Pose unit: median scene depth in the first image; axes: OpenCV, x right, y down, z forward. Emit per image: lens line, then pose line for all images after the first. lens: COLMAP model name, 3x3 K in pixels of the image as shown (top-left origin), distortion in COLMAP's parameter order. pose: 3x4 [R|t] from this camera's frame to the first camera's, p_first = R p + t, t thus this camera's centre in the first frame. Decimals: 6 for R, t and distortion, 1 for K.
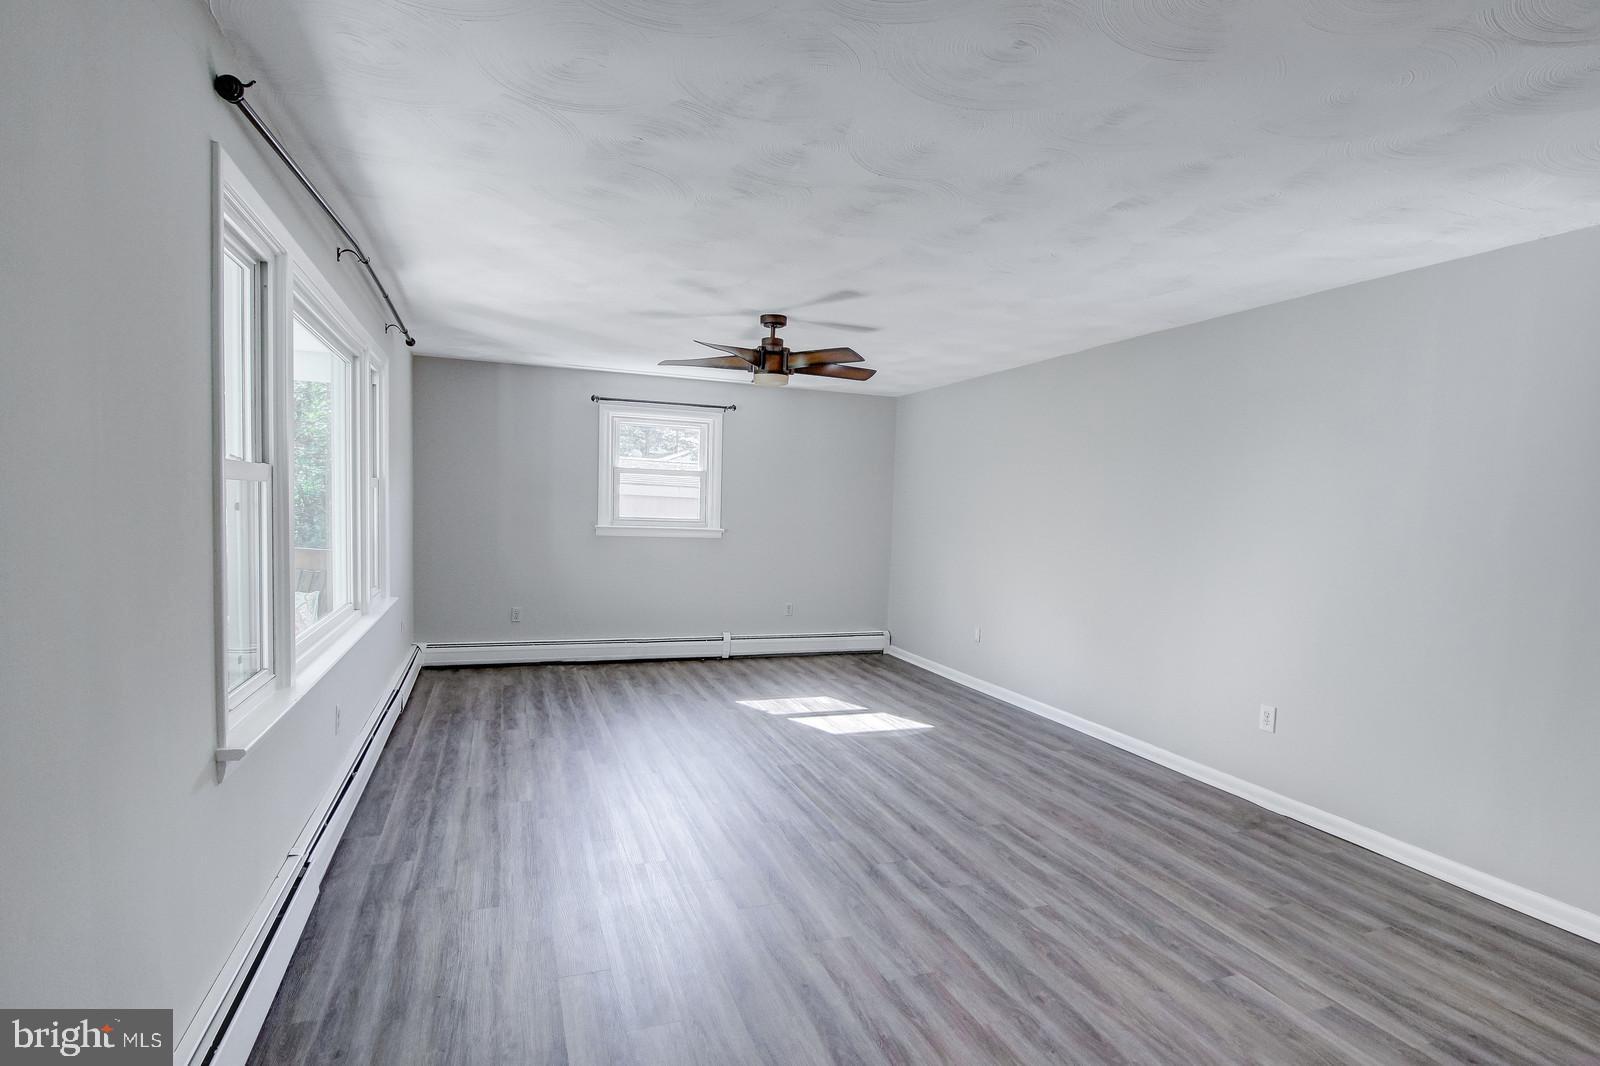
lens RADIAL K [[808.7, 0, 816.4], [0, 808.7, 557.1], [0, 0, 1]] dist [-0.013879, -0.004099]
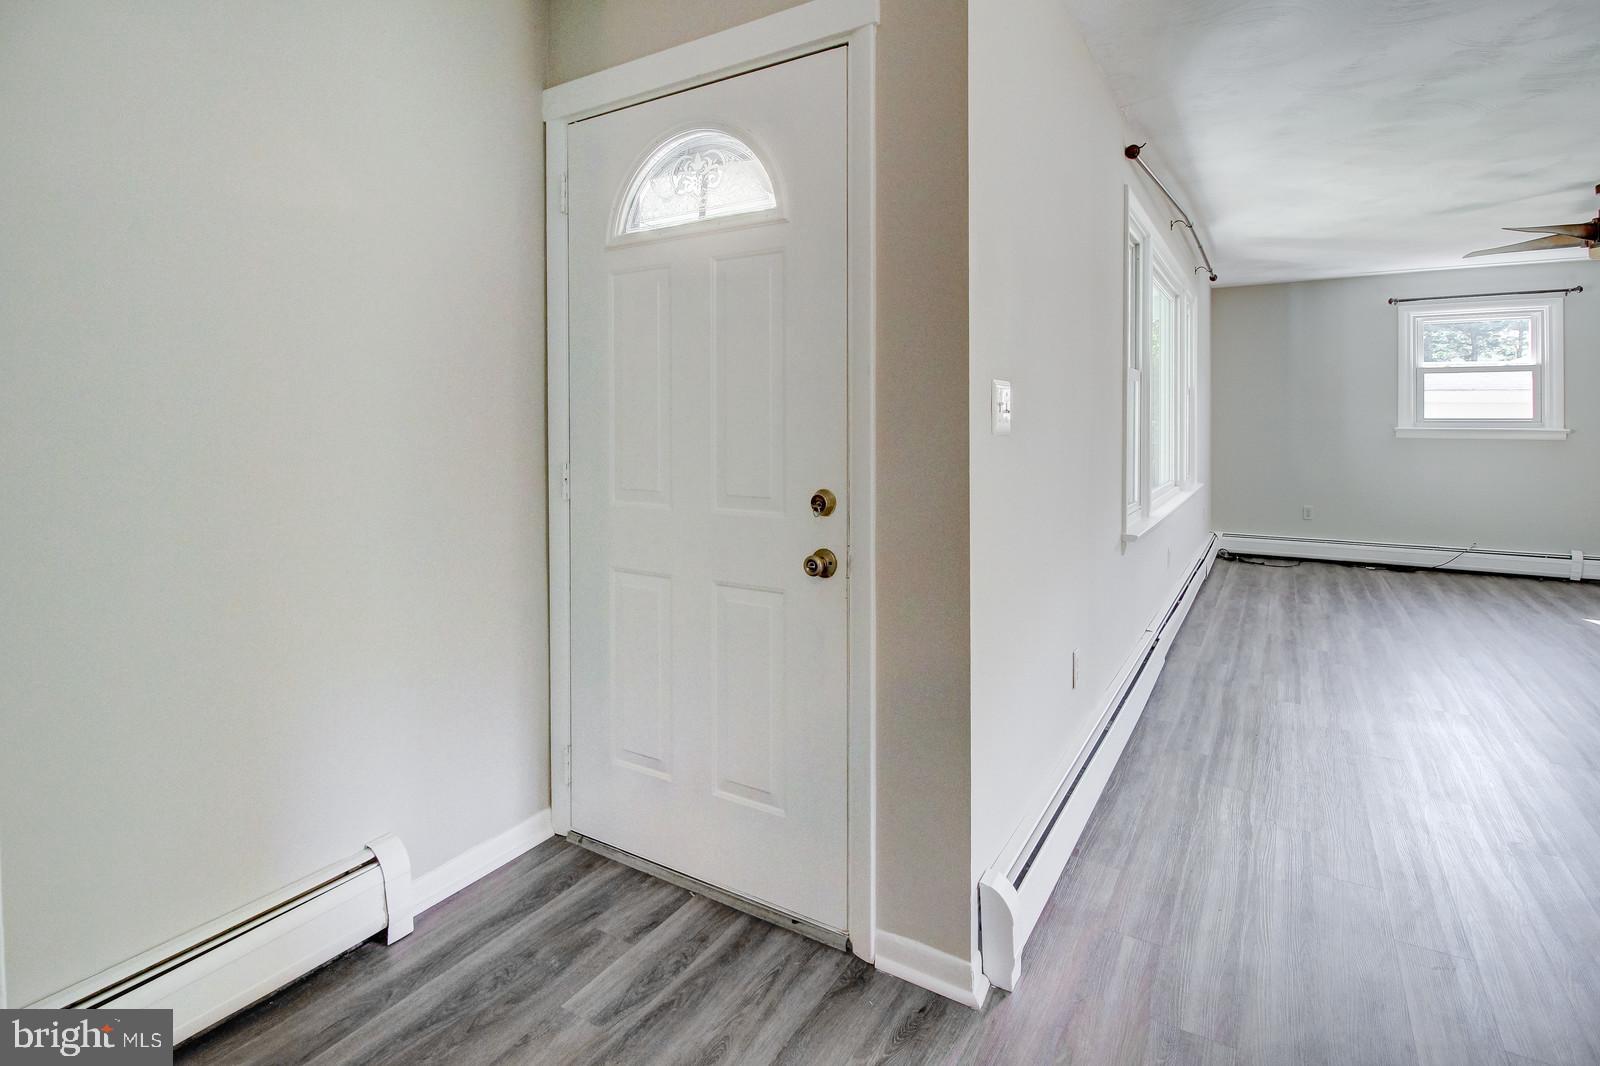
lens RADIAL K [[769.1, 0, 827.2], [0, 769.1, 425.1], [0, 0, 1]] dist [0.001266, -0.012169]
pose [[0.614670, -0.026007, -0.788355, 0.066013], [-0.029226, 0.998019, -0.055710, 0.049235], [0.788242, 0.057284, 0.612693, -0.210082]]
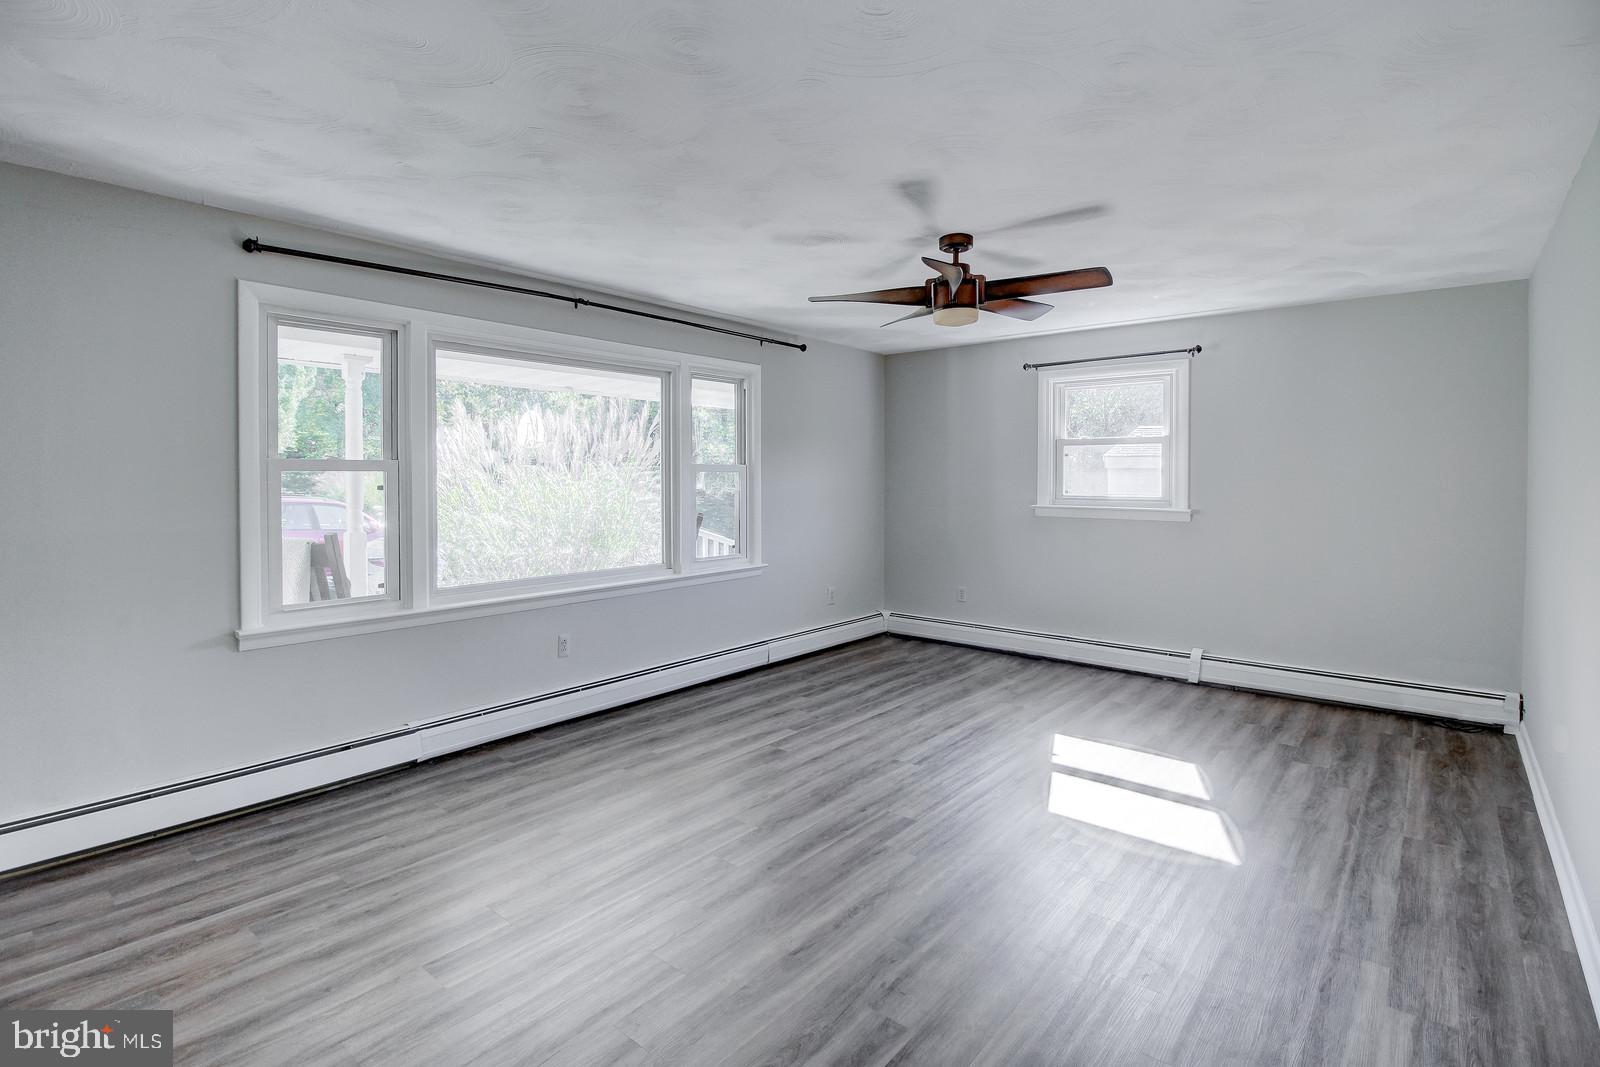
lens RADIAL K [[769.1, 0, 800.0], [0, 769.1, 495.3], [0, 0, 1]] dist [0.001266, -0.012169]
pose [[0.485727, -0.010463, -0.874048, 0.563426], [-0.036949, 0.998789, -0.032490, -0.019403], [0.873329, 0.048076, 0.484752, 0.551992]]
